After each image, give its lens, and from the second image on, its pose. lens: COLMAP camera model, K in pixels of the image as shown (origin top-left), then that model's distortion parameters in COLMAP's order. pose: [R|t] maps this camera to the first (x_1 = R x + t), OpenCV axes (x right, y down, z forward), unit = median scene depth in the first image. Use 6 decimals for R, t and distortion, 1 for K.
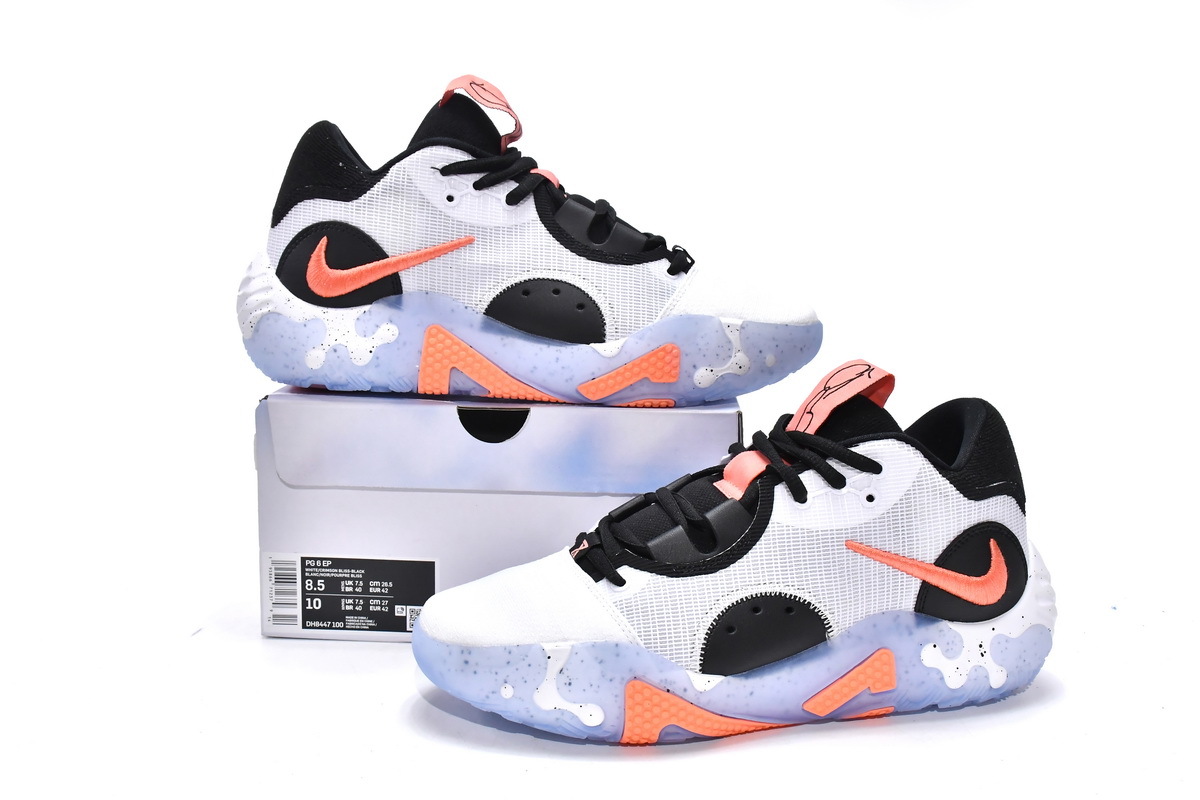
lens RADIAL K [[1241.0, 0, 600.0], [0, 1241.0, 400.0], [0, 0, 1]] dist [-0.001095, 0.001065]
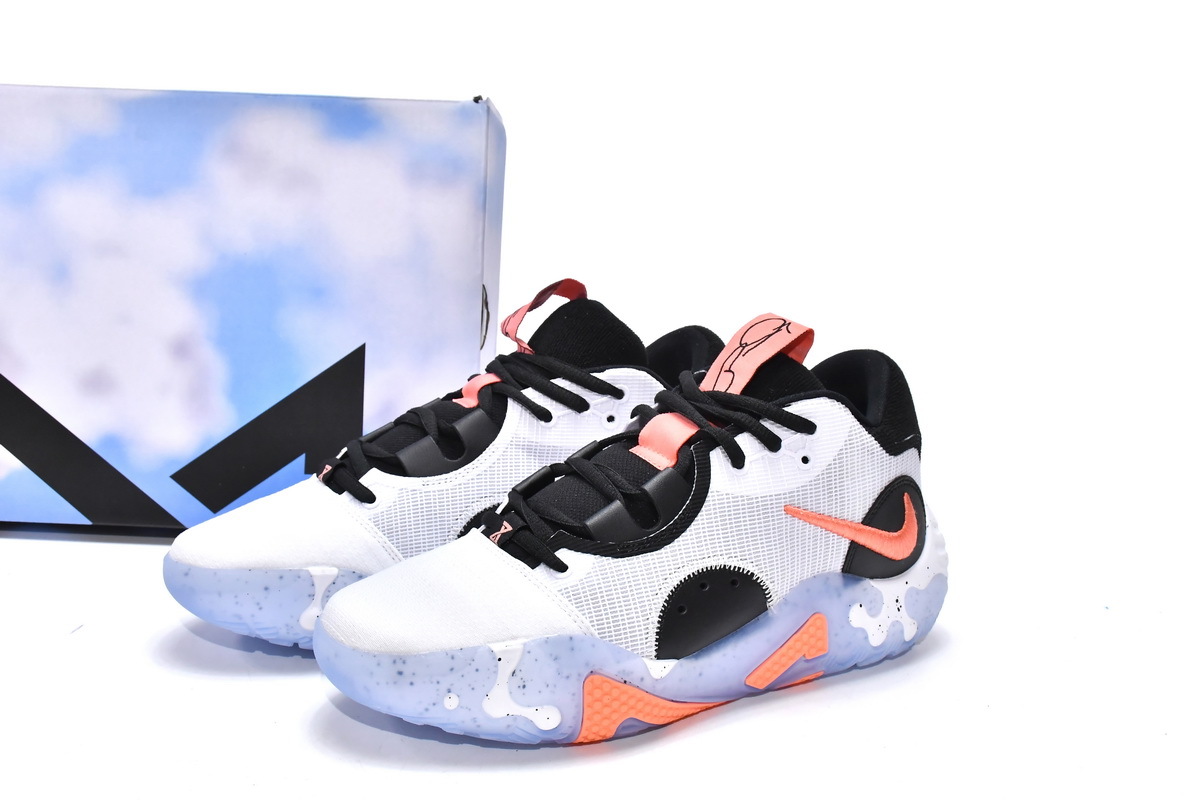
lens RADIAL K [[1241.0, 0, 600.0], [0, 1241.0, 400.0], [0, 0, 1]] dist [-0.001095, 0.001065]
pose [[0.957890, -0.038153, 0.284590, -0.204408], [0.022641, 0.998083, 0.057598, -0.025769], [-0.286242, -0.048730, 0.956918, 0.129665]]
